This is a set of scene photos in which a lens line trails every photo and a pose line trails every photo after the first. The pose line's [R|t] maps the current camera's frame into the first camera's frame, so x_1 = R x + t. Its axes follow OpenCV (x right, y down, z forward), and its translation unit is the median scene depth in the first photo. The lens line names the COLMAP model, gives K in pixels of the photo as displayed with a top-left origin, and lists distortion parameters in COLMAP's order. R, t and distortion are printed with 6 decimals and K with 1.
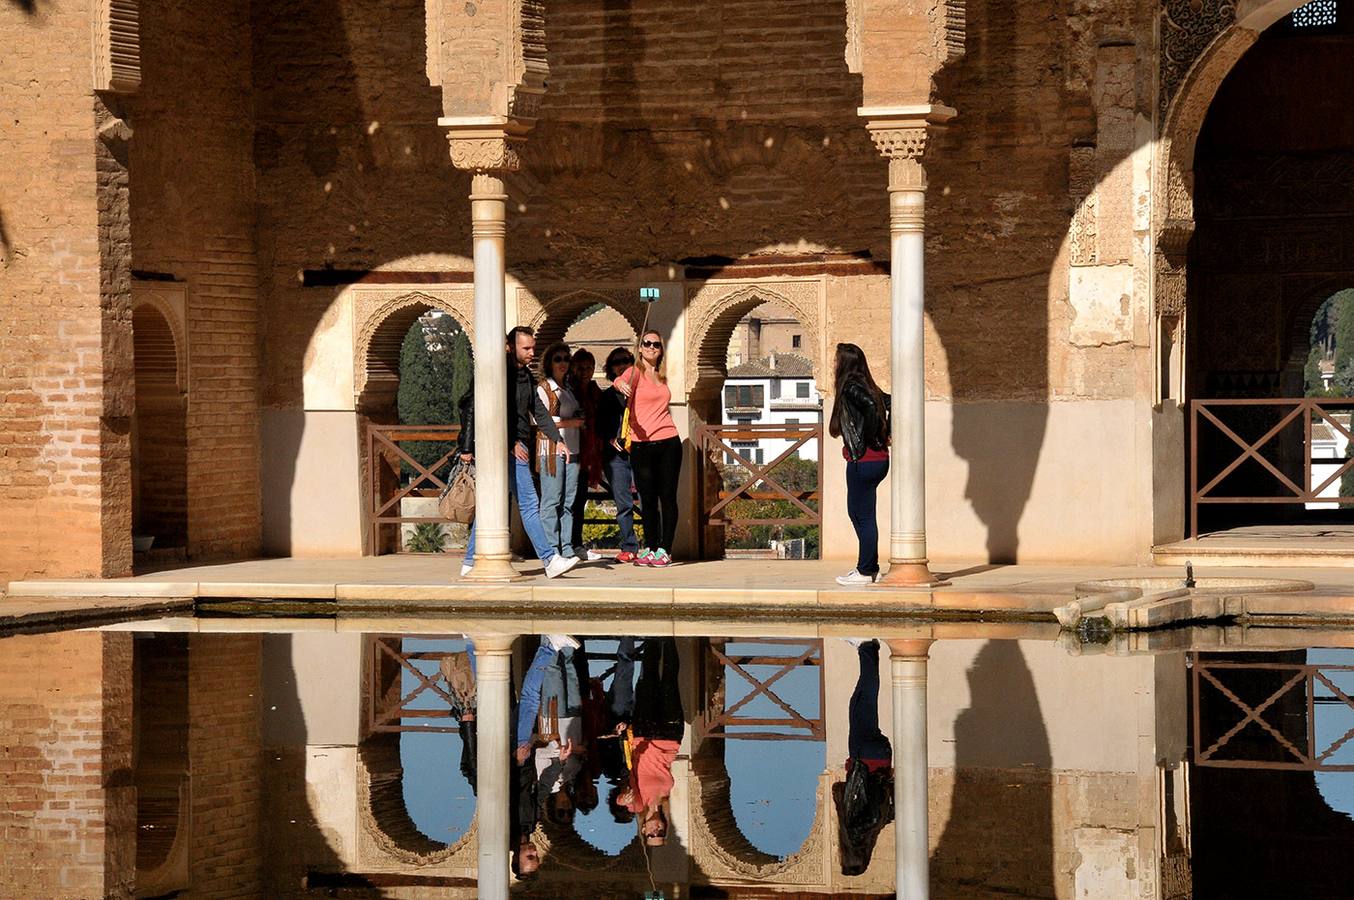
lens RADIAL K [[1956.1, 0, 658.4], [0, 1956.1, 457.6], [0, 0, 1]] dist [0.161219, 0.104379]
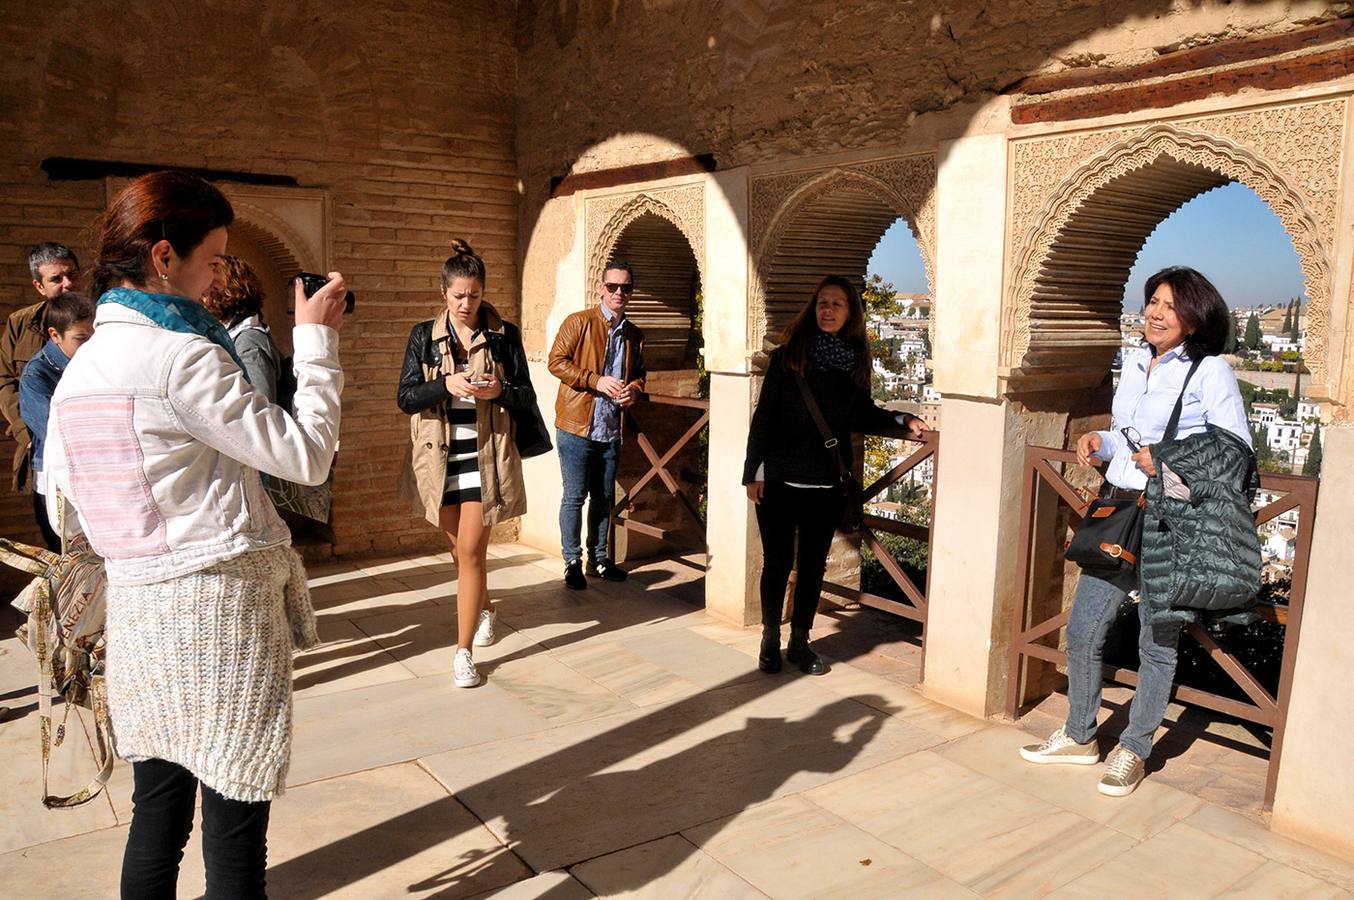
lens RADIAL K [[1045.8, 0, 676.9], [0, 1045.8, 480.8], [0, 0, 1]] dist [-0.165996, 0.132958]
pose [[0.877882, 0.097974, -0.468747, 0.061957], [-0.044062, 0.991221, 0.124657, -0.034709], [0.476845, -0.088780, 0.874493, 0.729010]]
